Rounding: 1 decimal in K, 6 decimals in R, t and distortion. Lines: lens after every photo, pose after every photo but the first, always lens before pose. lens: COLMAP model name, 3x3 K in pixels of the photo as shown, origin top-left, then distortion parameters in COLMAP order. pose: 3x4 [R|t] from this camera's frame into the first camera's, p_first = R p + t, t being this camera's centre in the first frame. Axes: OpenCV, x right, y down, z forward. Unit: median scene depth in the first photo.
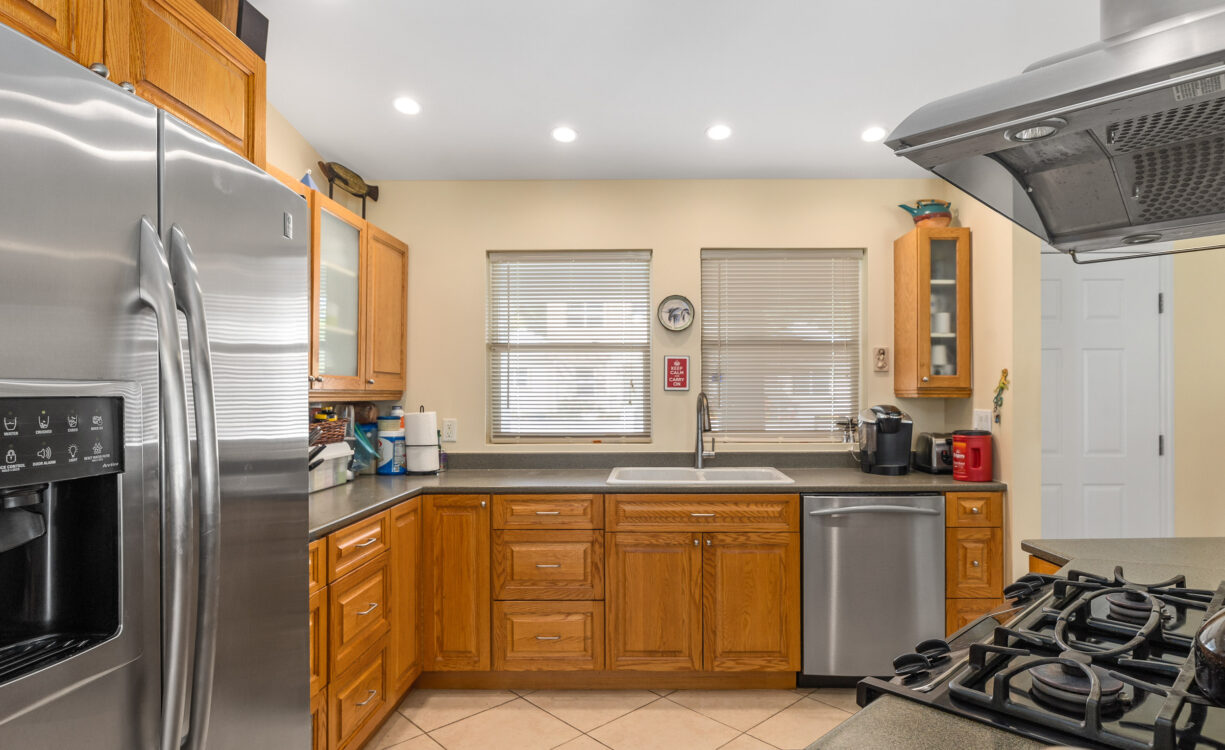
lens RADIAL K [[652.1, 0, 615.9], [0, 652.1, 391.5], [0, 0, 1]] dist [-0.001551, -0.000089]
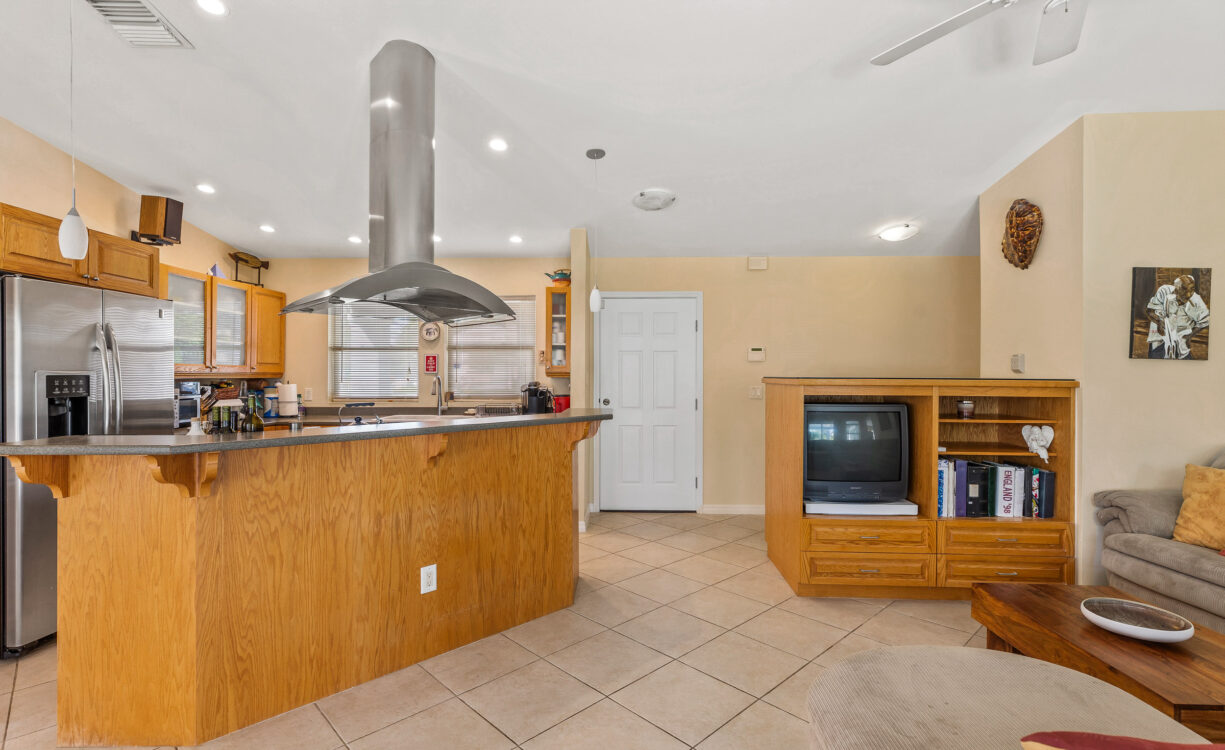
lens RADIAL K [[564.6, 0, 587.6], [0, 564.6, 373.6], [0, 0, 1]] dist [0.012748, -0.000025]
pose [[0.999704, 0.003599, -0.024057, 0.607799], [-0.003561, 0.999992, 0.001649, -0.004678], [0.024063, -0.001562, 0.999709, -0.610907]]
